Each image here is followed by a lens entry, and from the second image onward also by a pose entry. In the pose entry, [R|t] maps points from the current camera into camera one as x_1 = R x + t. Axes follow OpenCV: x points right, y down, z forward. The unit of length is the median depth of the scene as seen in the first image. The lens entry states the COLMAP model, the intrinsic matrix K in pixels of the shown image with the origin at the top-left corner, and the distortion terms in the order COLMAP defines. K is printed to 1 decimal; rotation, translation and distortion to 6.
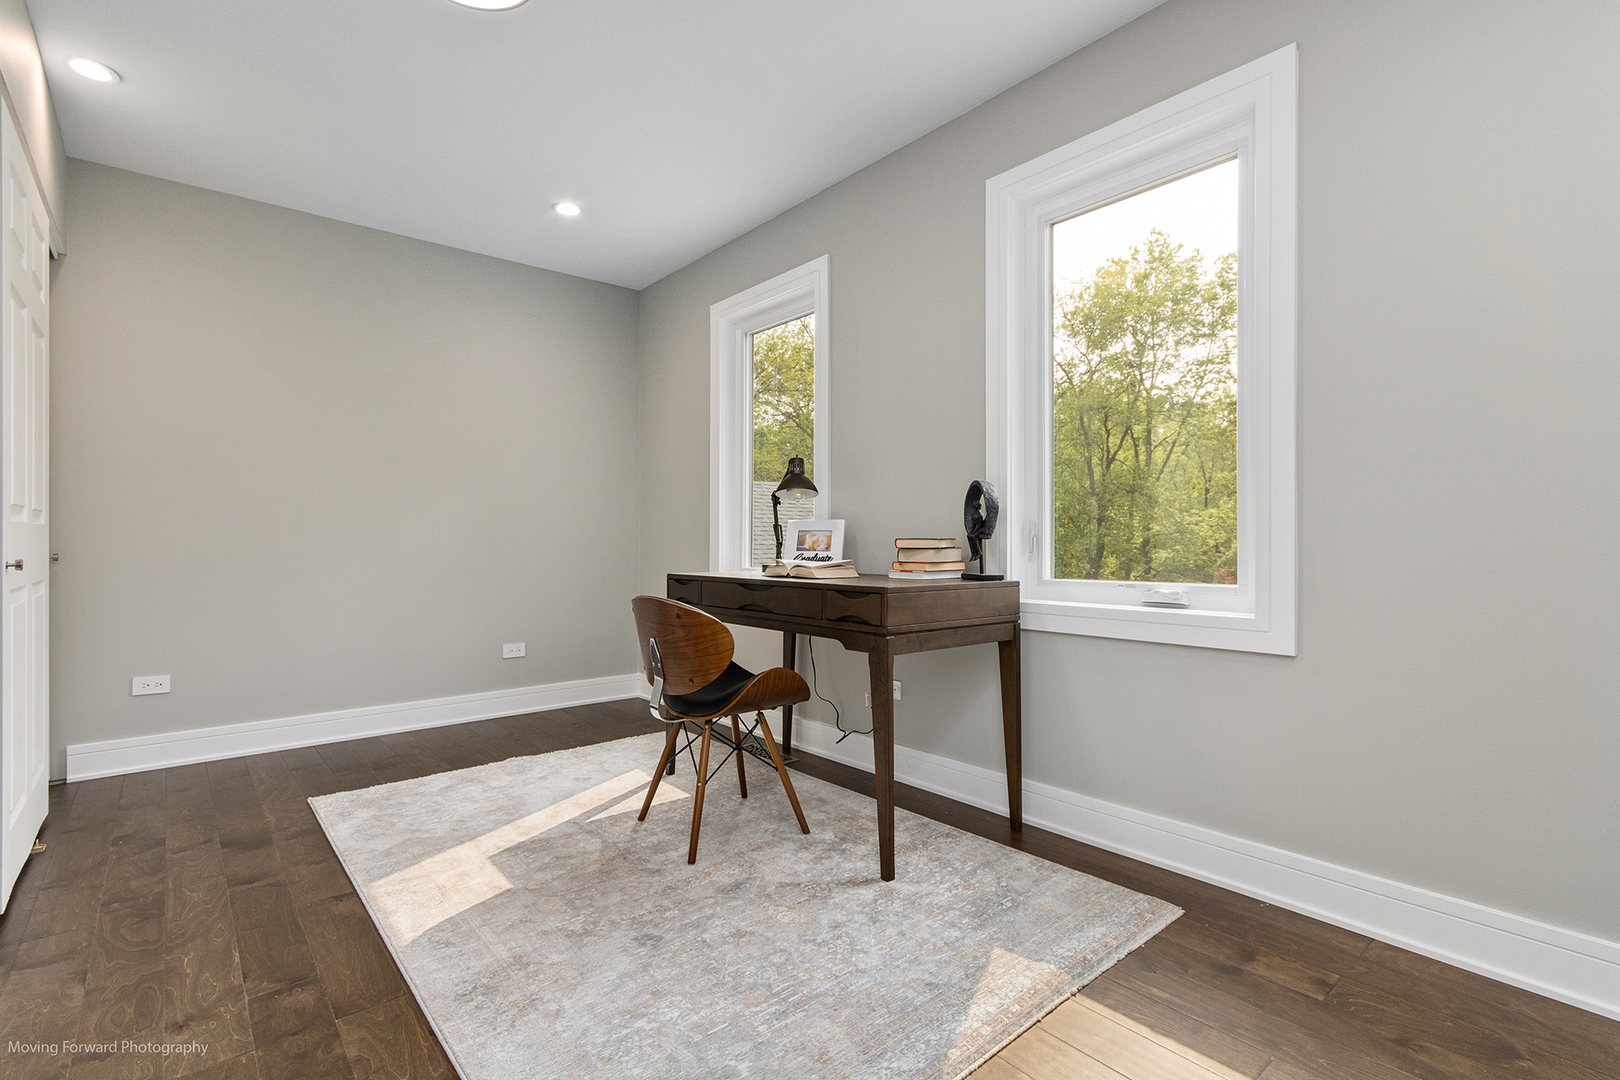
lens RADIAL K [[753.4, 0, 801.4], [0, 753.4, 537.9], [0, 0, 1]] dist [0.010749, 0.000251]
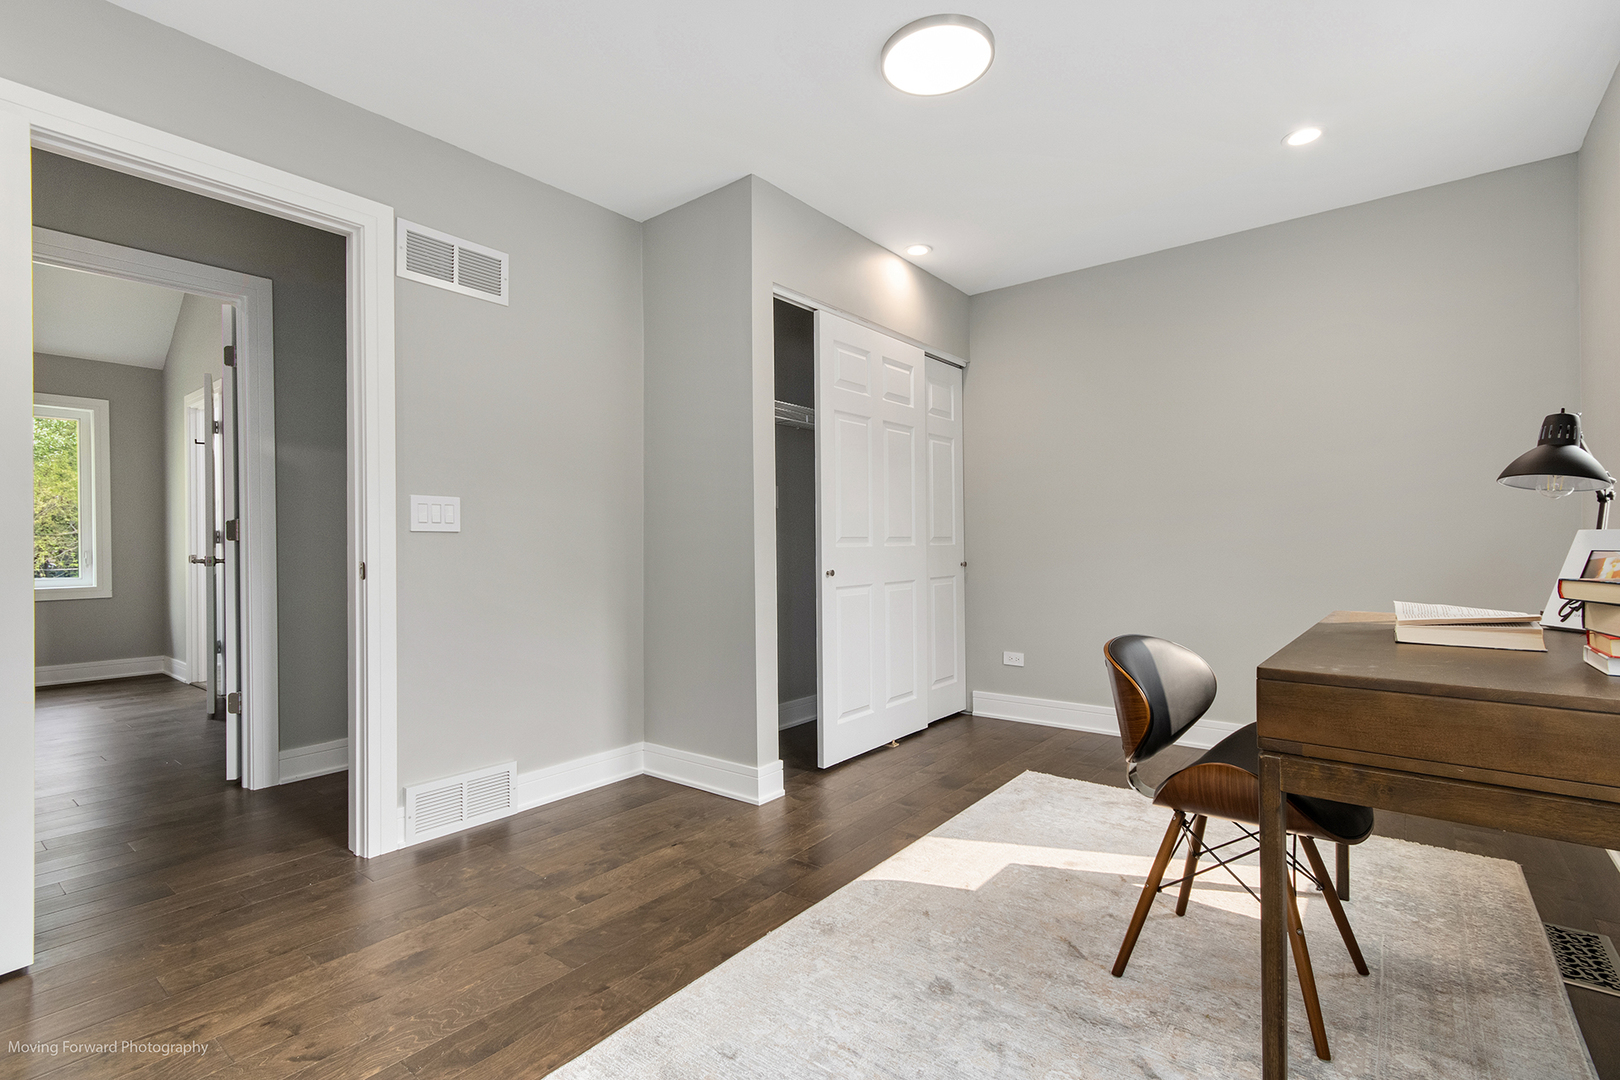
lens RADIAL K [[753.4, 0, 801.4], [0, 753.4, 537.9], [0, 0, 1]] dist [0.010749, 0.000251]
pose [[0.190015, -0.008094, -0.981748, 0.528218], [0.016054, 0.999858, -0.005136, -0.030316], [0.981650, -0.014785, 0.190117, 0.476919]]
